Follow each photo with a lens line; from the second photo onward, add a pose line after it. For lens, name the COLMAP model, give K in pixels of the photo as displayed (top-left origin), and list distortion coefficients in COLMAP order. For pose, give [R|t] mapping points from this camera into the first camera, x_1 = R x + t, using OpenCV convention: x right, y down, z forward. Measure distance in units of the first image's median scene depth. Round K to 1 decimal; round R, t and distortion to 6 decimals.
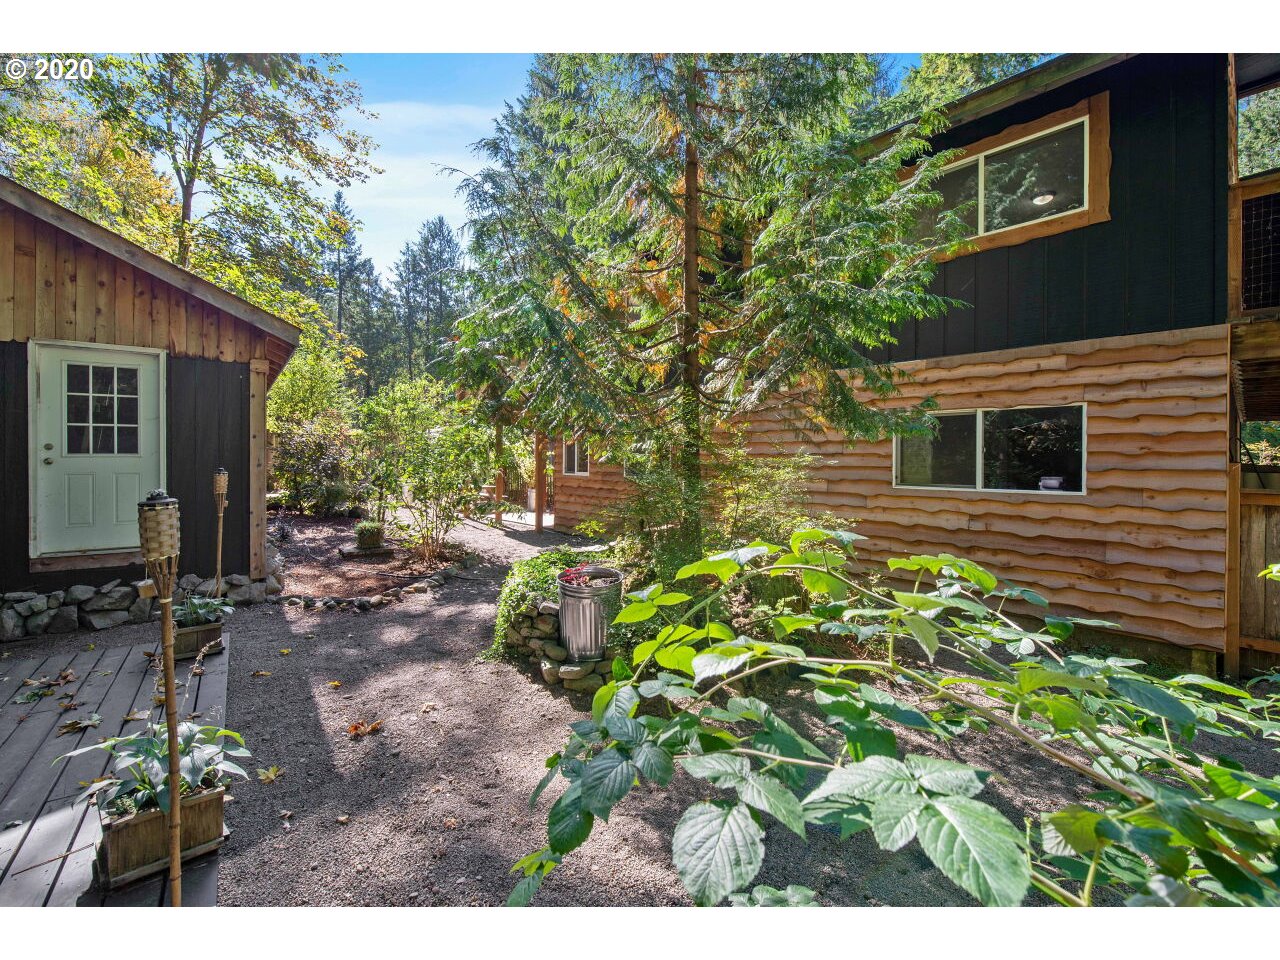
lens RADIAL K [[570.1, 0, 637.7], [0, 570.1, 470.2], [0, 0, 1]] dist [-0.001440, -0.011028]
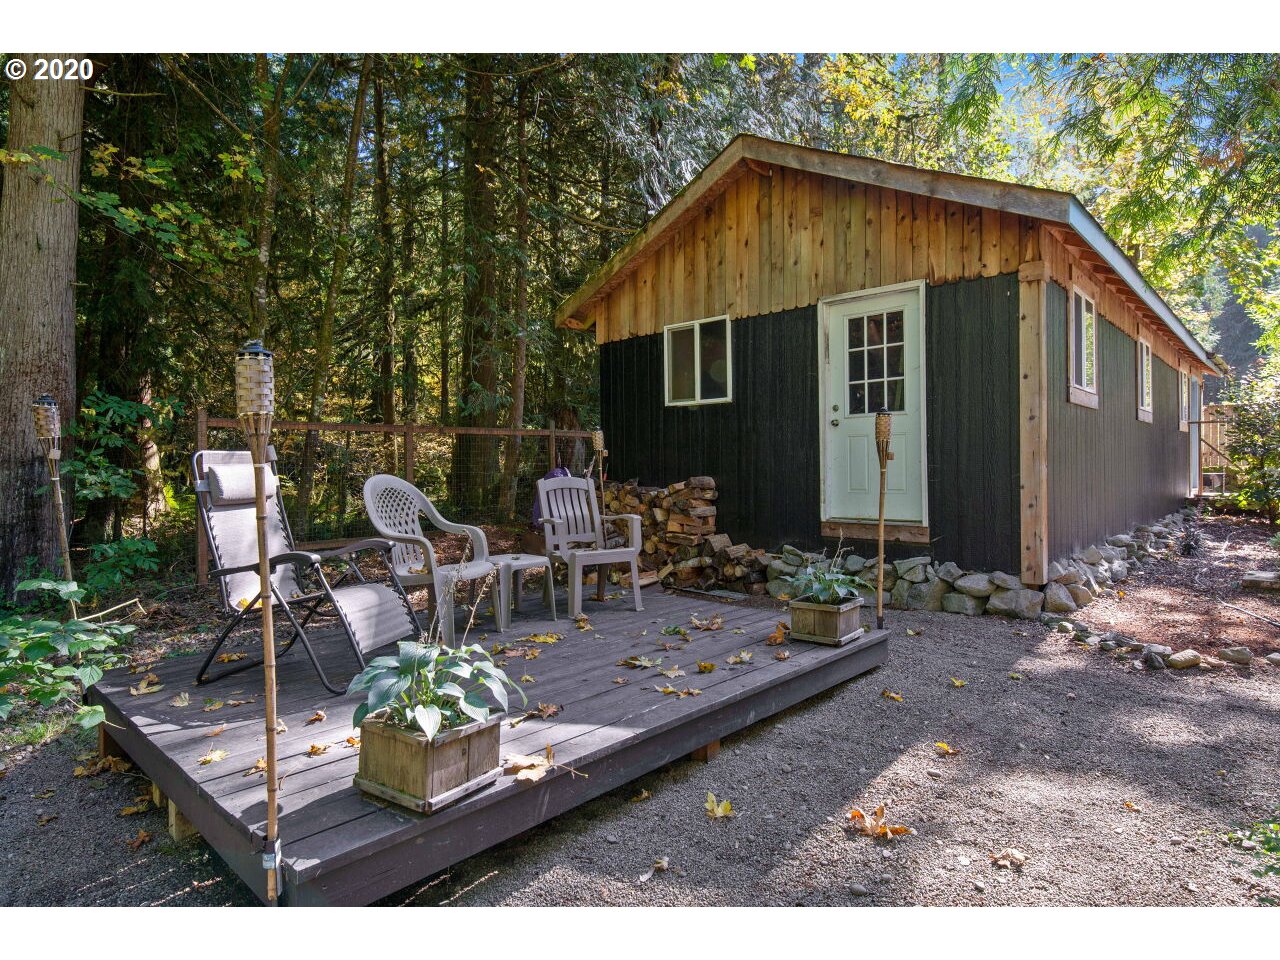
lens RADIAL K [[728.3, 0, 640.0], [0, 728.3, 480.0], [0, 0, 1]] dist [0.000754, 0.000095]
pose [[0.188259, 0.014993, -0.982005, 0.121253], [-0.014984, 0.999811, 0.012392, 0.069811], [0.982005, 0.012381, 0.188448, 0.419105]]
